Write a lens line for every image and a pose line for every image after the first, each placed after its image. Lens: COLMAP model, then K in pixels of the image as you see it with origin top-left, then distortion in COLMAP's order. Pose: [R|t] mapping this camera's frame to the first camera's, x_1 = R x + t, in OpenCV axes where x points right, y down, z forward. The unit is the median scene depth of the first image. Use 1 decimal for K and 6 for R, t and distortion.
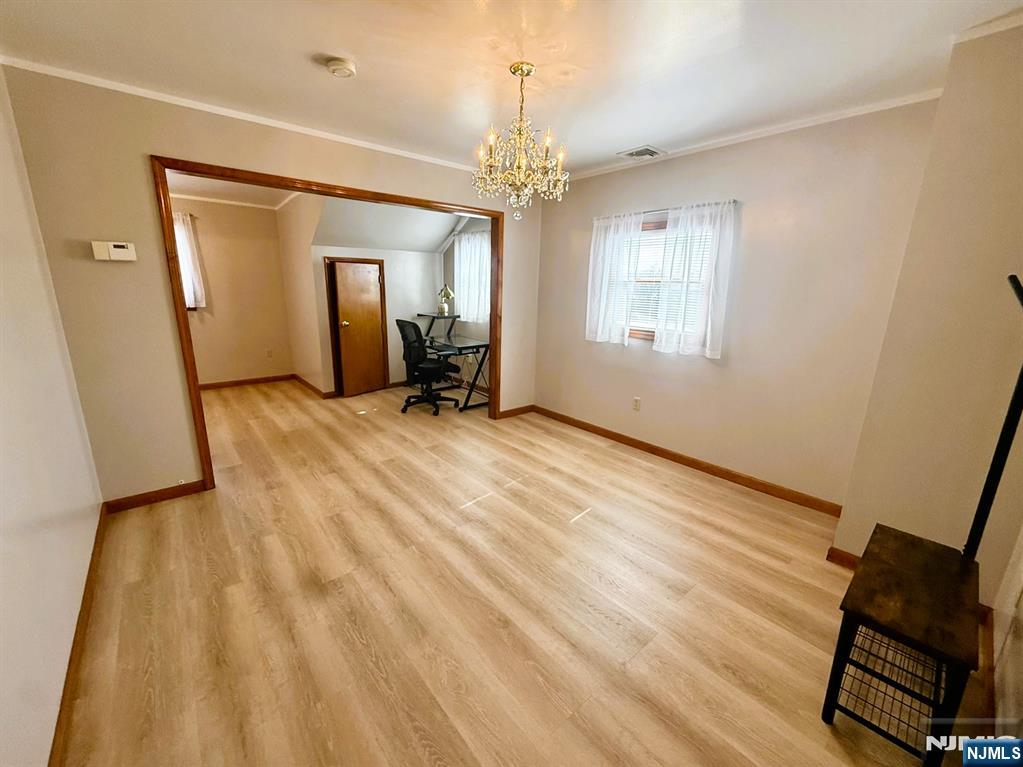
lens RADIAL K [[415.4, 0, 511.5], [0, 415.4, 383.5], [0, 0, 1]] dist [-0.001668, -0.000207]
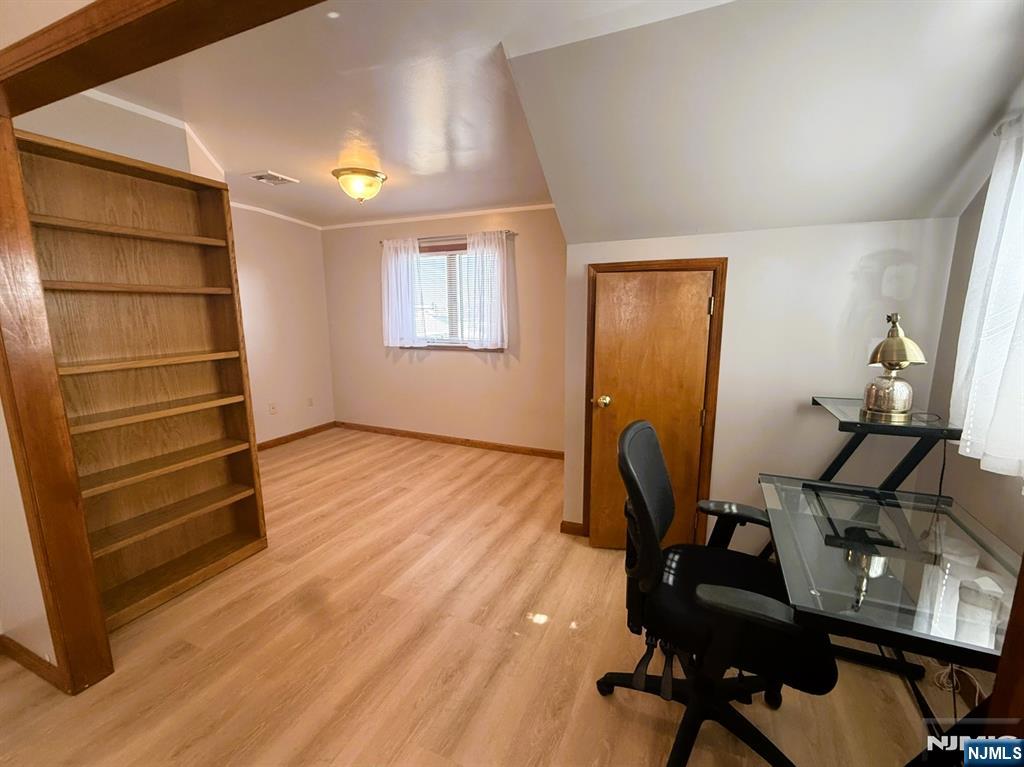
lens RADIAL K [[436.4, 0, 512.0], [0, 436.4, 383.5], [0, 0, 1]] dist [0.002472, 0.000055]
pose [[0.435260, 0.125762, -0.891478, -0.009702], [-0.198963, 0.979150, 0.040987, -0.249496], [0.878045, 0.159531, 0.451206, 1.042231]]
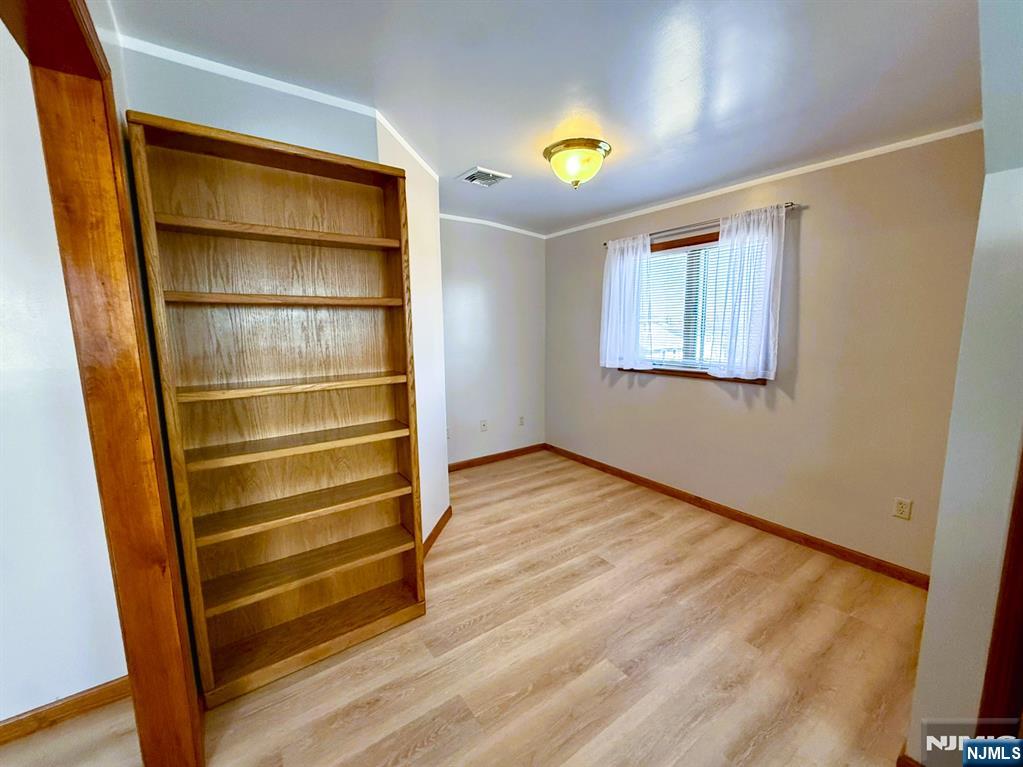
lens RADIAL K [[417.4, 0, 511.5], [0, 417.4, 383.5], [0, 0, 1]] dist [0.000433, 0.000047]
pose [[-0.080165, 0.116030, -0.990005, -0.318395], [-0.228481, 0.964619, 0.131555, -0.278877], [0.970242, 0.236744, -0.050818, 1.134316]]
